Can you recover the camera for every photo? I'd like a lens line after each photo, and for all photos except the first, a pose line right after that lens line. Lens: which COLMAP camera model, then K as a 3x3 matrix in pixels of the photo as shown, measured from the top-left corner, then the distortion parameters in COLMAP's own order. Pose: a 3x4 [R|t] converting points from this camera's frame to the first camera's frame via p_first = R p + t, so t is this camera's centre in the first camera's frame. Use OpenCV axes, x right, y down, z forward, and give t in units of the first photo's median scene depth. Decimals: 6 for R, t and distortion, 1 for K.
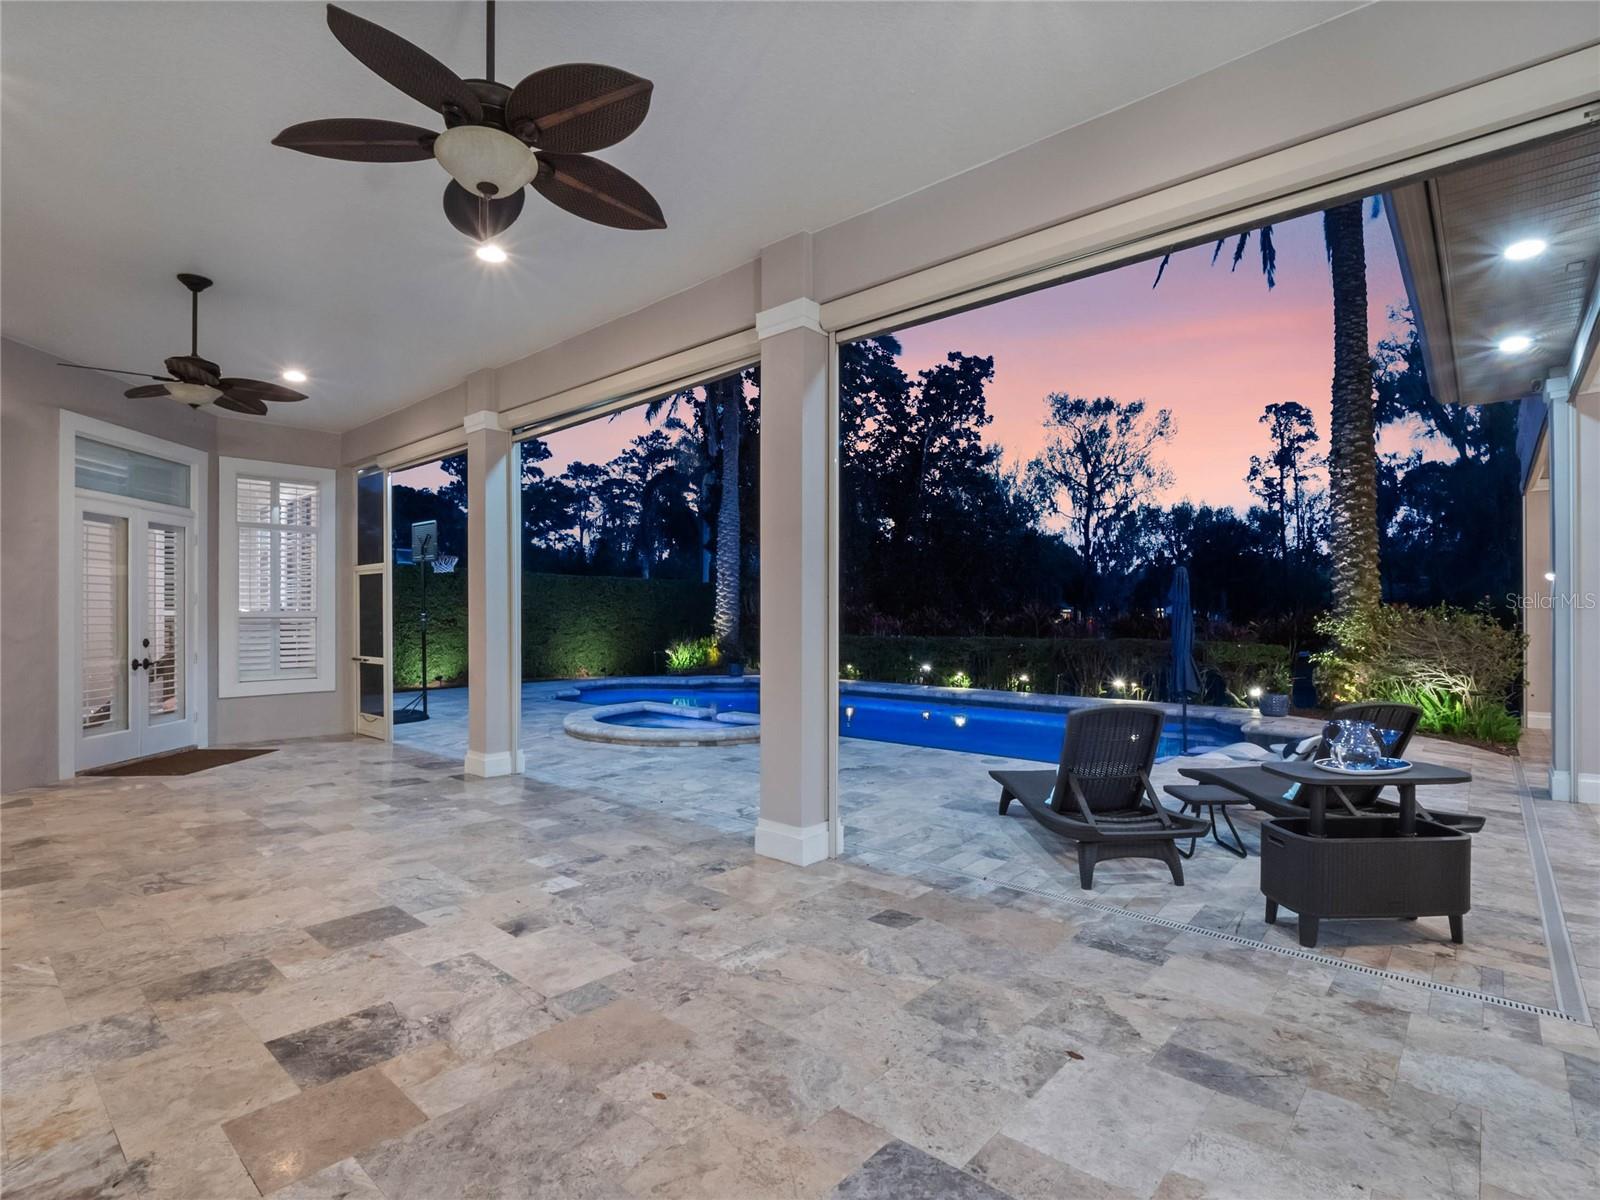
lens RADIAL K [[783.9, 0, 804.2], [0, 783.9, 608.0], [0, 0, 1]] dist [-0.030591, 0.011284]
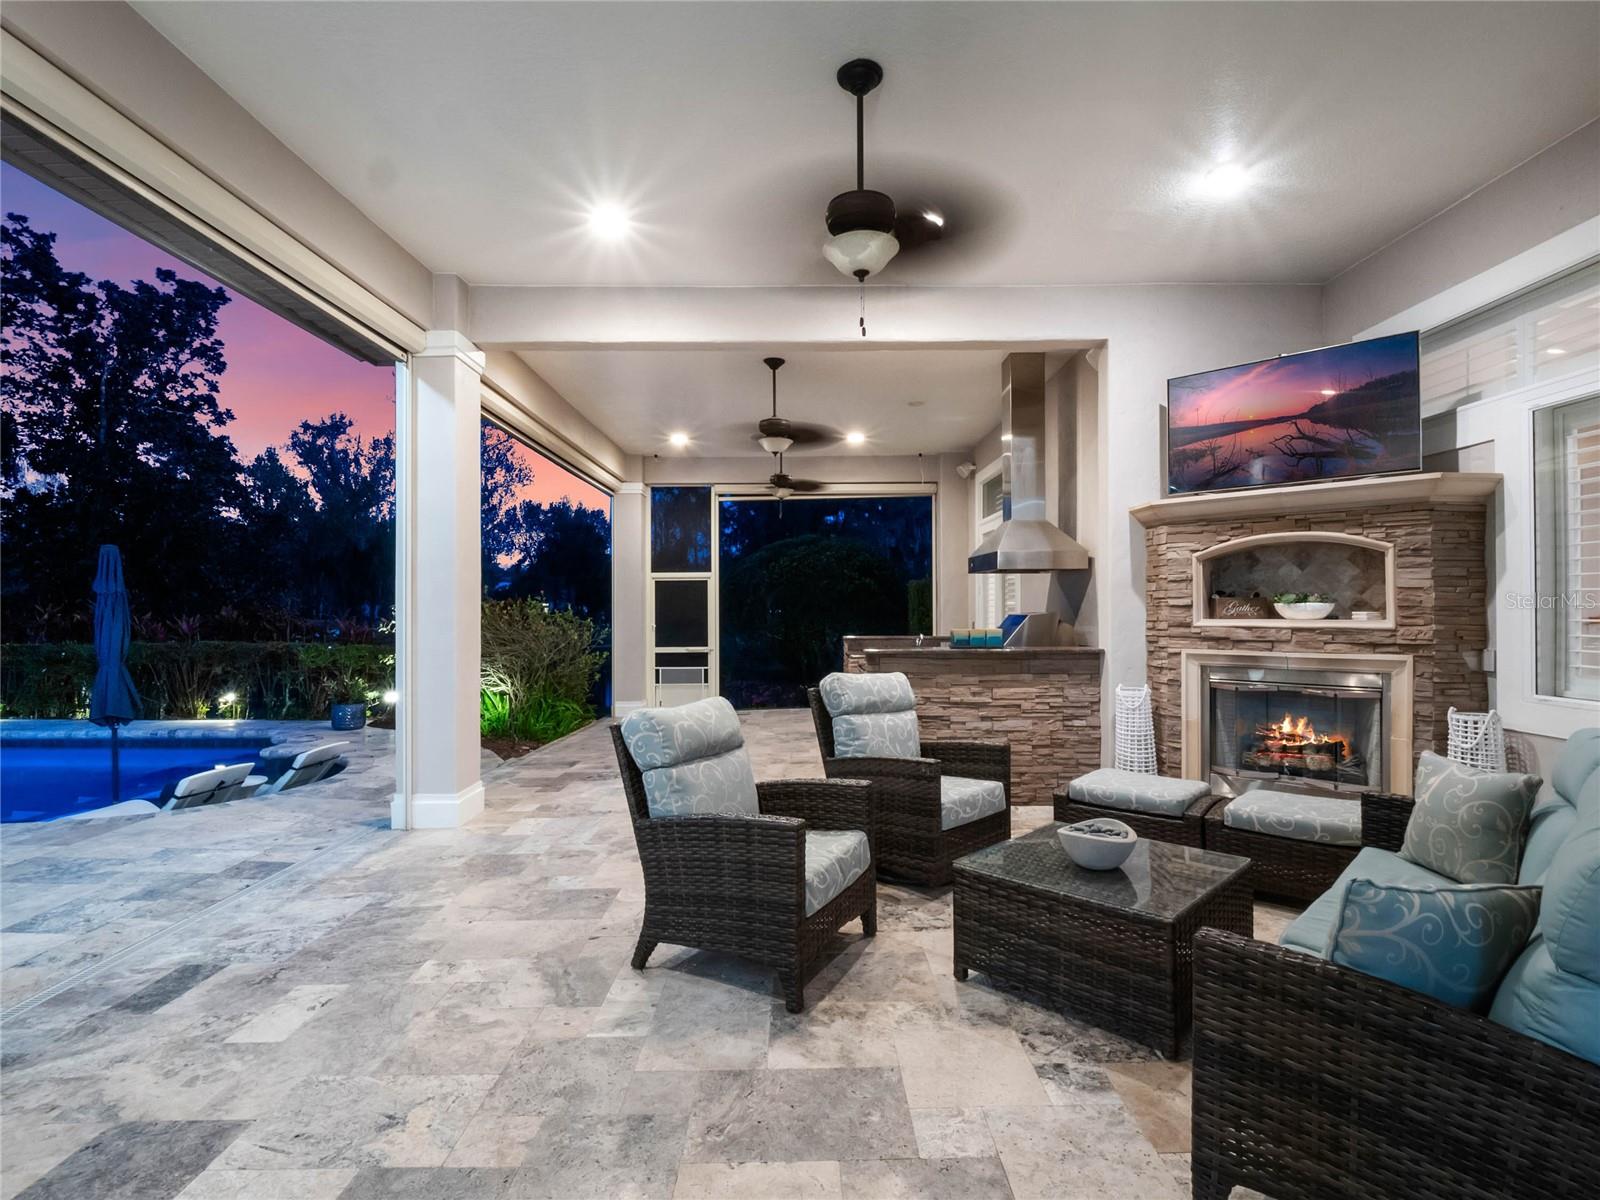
lens RADIAL K [[783.9, 0, 804.2], [0, 783.9, 608.0], [0, 0, 1]] dist [-0.030591, 0.011284]
pose [[0.745785, -0.001448, 0.666186, 0.155949], [-0.002998, 0.999980, 0.005531, -0.000184], [-0.666180, -0.006122, 0.745765, 0.011786]]
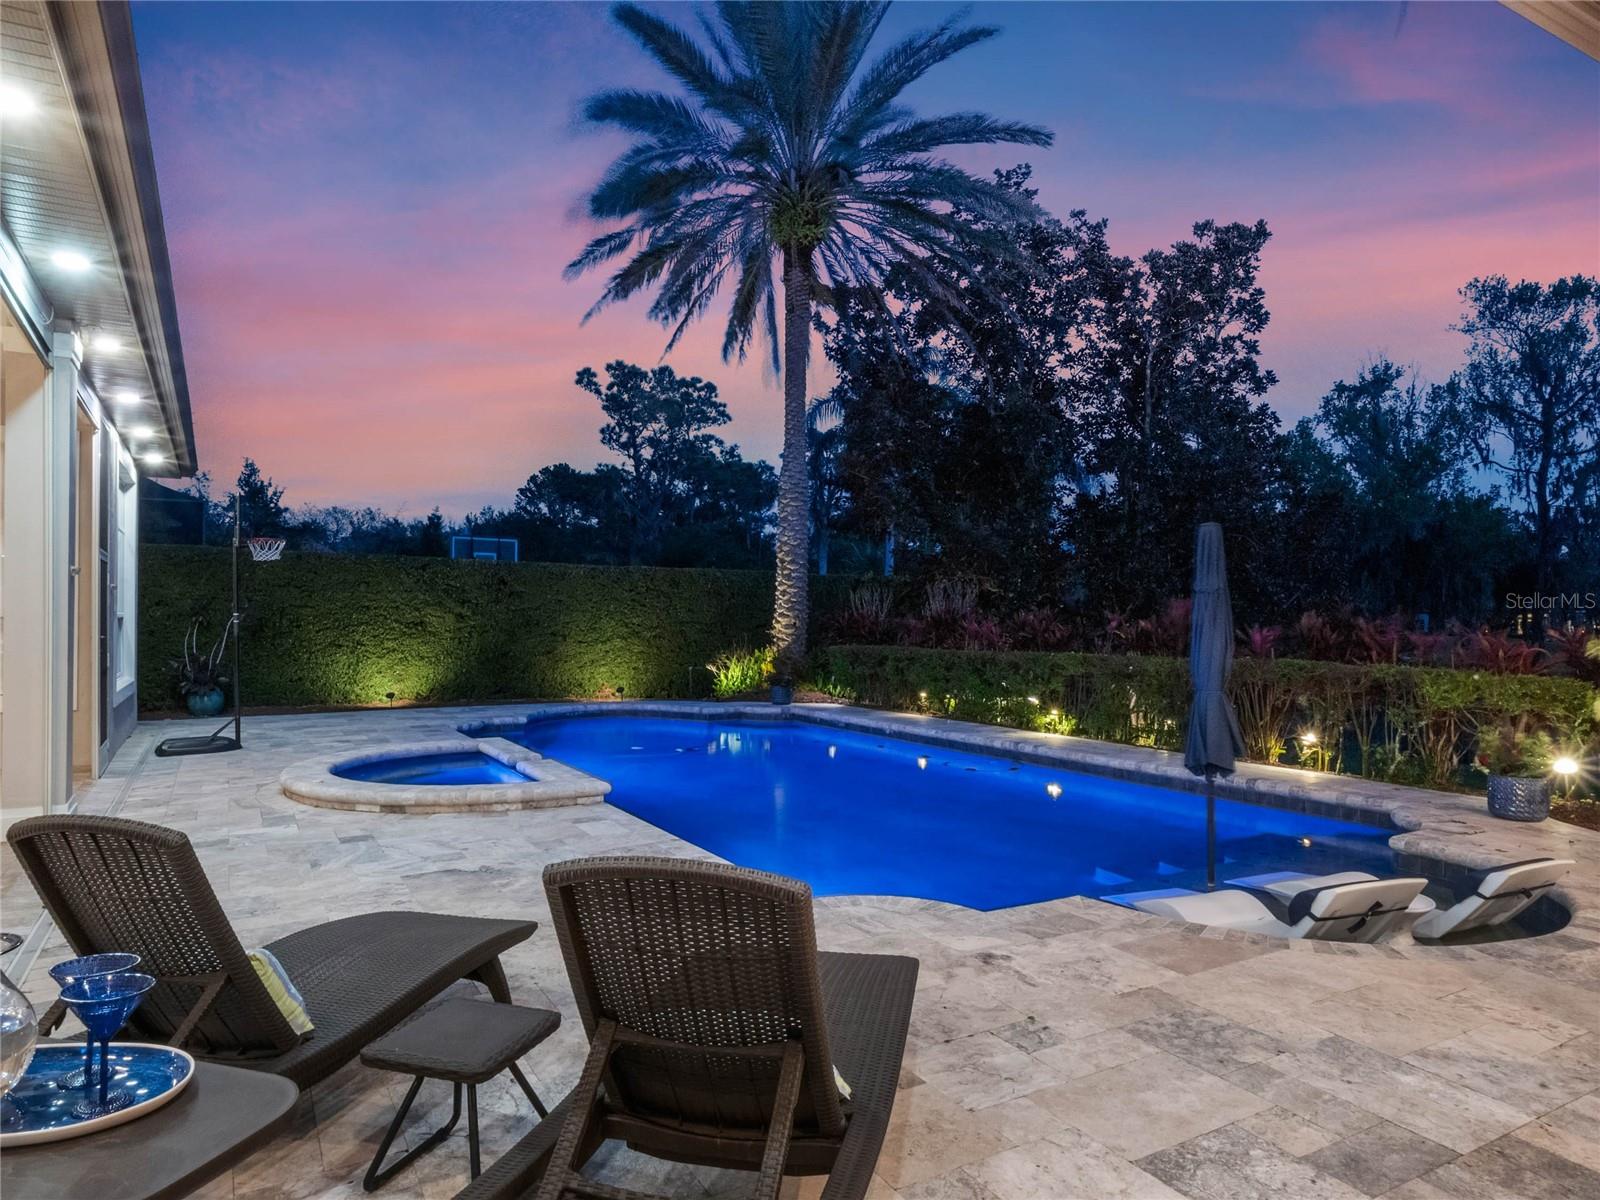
lens RADIAL K [[1007.8, 0, 800.0], [0, 1007.8, 600.0], [0, 0, 1]] dist [-0.011429, 0.000656]
pose [[0.946489, -0.002543, -0.322727, 0.142324], [-0.001157, 0.999936, -0.011271, 0.002040], [0.322735, 0.011041, 0.946425, 0.090138]]
